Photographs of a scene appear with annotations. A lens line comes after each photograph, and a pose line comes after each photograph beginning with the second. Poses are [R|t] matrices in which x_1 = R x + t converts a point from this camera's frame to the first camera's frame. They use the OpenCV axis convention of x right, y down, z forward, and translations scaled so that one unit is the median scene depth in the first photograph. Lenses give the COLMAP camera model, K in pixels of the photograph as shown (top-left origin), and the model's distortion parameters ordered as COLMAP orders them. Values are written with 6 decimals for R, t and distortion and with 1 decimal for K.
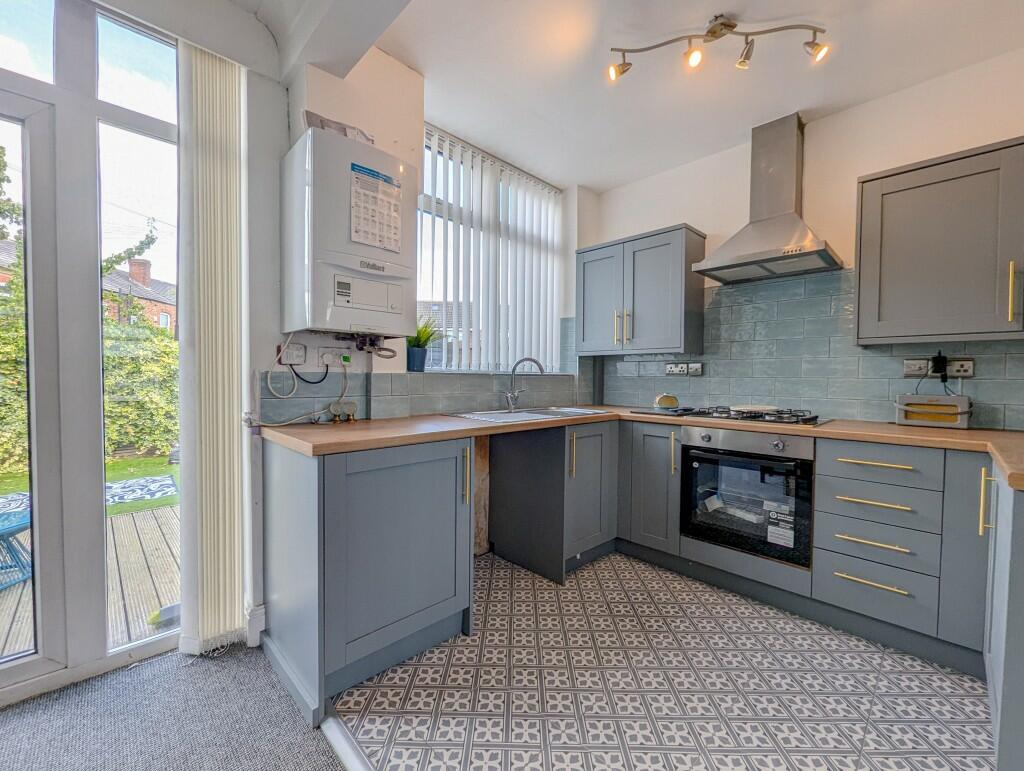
lens RADIAL K [[425.9, 0, 514.9], [0, 425.9, 386.6], [0, 0, 1]] dist [-0.000140, -0.000236]
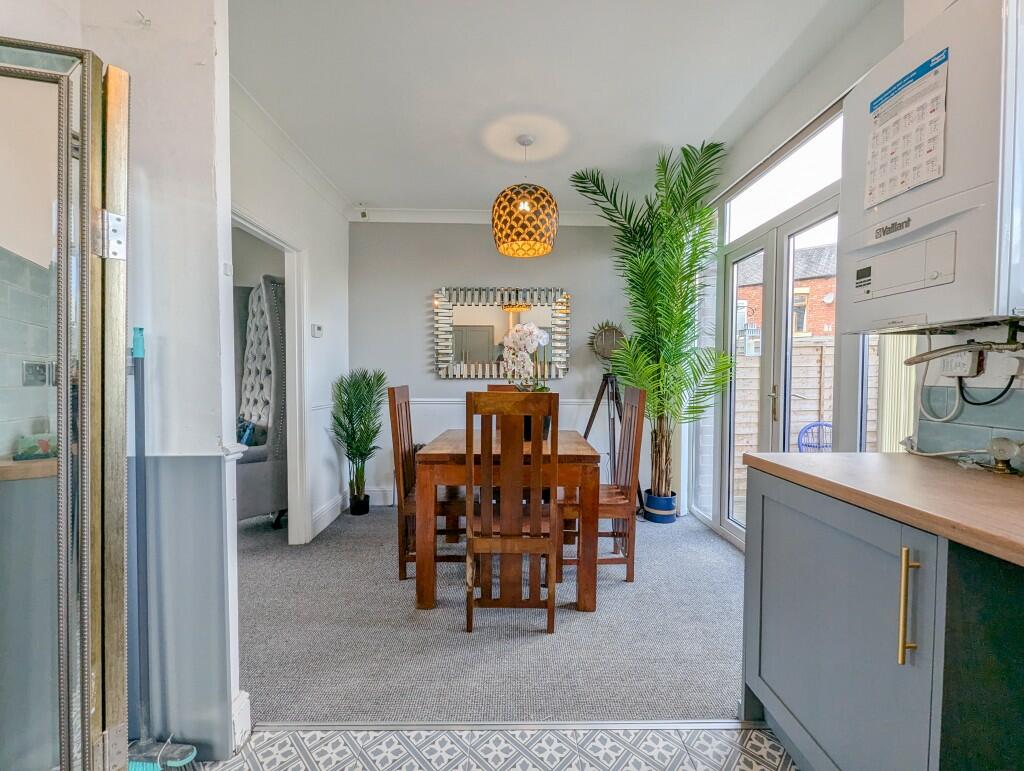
lens RADIAL K [[425.9, 0, 513.3], [0, 425.9, 388.7], [0, 0, 1]] dist [-0.000140, -0.000236]
pose [[-0.689517, 0.006463, -0.724240, 0.411949], [-0.031903, 0.998719, 0.039286, -0.029182], [0.723566, 0.050194, -0.688428, 0.771803]]
